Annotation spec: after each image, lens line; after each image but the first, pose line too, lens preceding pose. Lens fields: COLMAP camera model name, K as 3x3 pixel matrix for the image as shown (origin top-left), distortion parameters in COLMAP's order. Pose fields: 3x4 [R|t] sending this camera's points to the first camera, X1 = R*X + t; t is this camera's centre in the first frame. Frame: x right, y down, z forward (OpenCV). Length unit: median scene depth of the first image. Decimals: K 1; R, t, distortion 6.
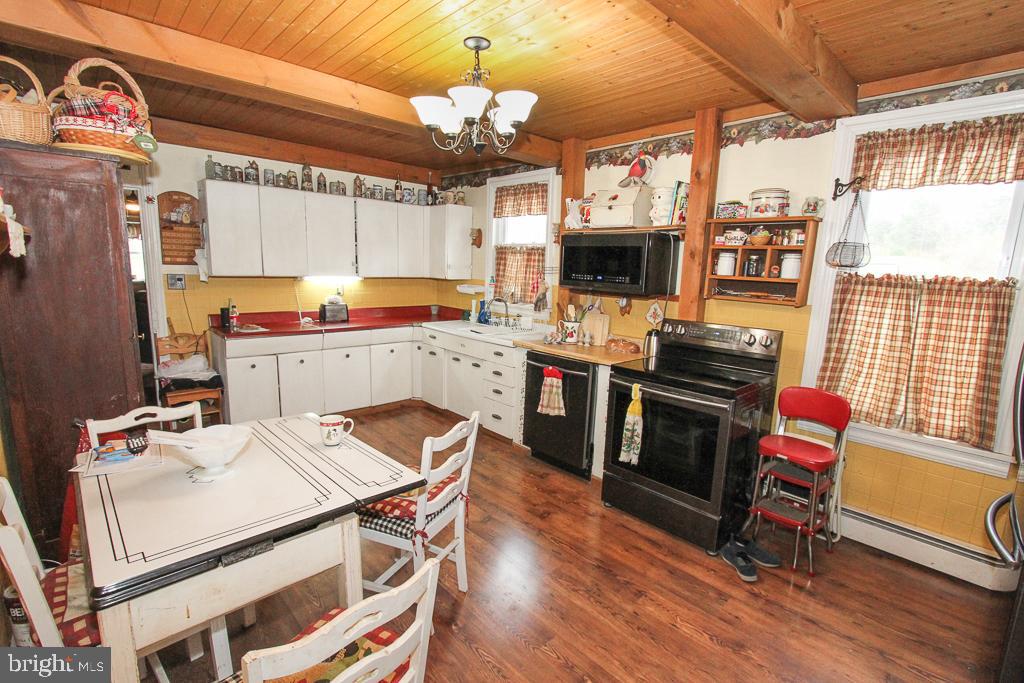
lens RADIAL K [[469.2, 0, 513.4], [0, 469.2, 344.4], [0, 0, 1]] dist [-0.017940, 0.002497]
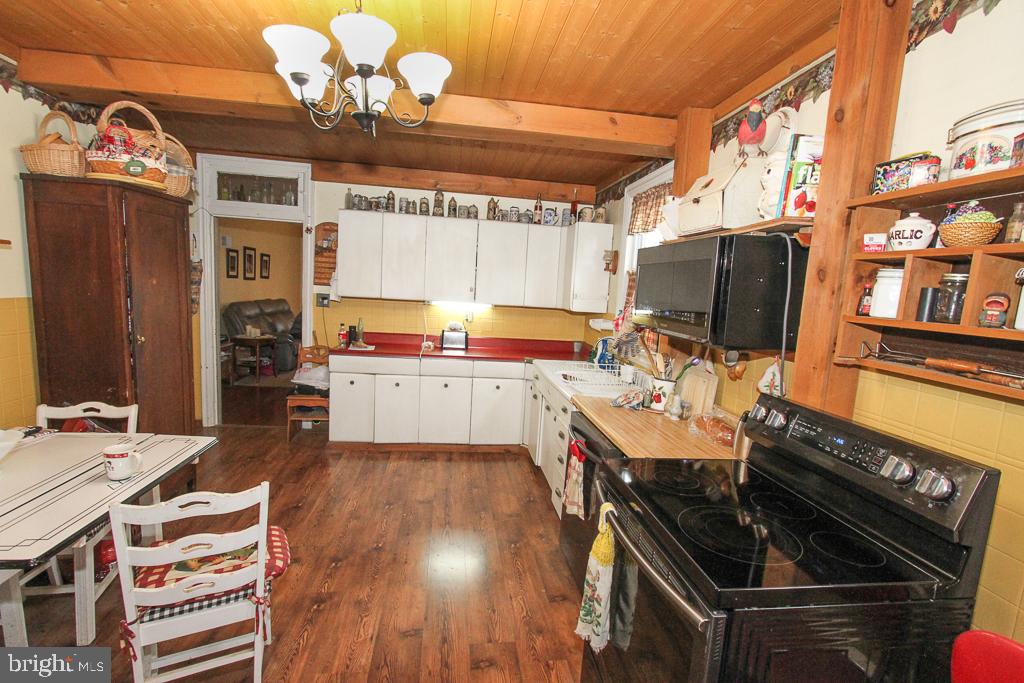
lens RADIAL K [[469.2, 0, 513.2], [0, 469.2, 344.9], [0, 0, 1]] dist [-0.017940, 0.002497]
pose [[0.815578, 0.086055, -0.572212, 0.334756], [-0.129714, 0.990903, -0.035860, -0.046448], [0.563921, 0.103470, 0.819321, 0.342338]]
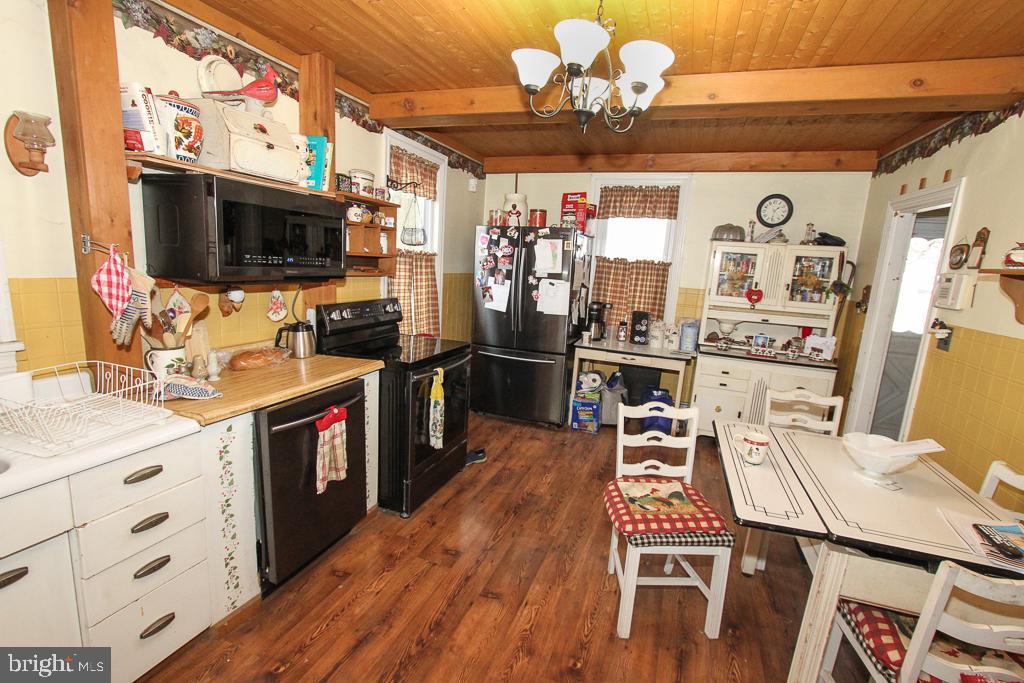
lens RADIAL K [[469.2, 0, 512.5], [0, 469.2, 343.7], [0, 0, 1]] dist [-0.017940, 0.002497]
pose [[-0.448717, -0.218582, 0.866530, -0.476305], [0.073745, 0.957264, 0.279657, -0.168038], [-0.890626, 0.189389, -0.413421, 0.905051]]
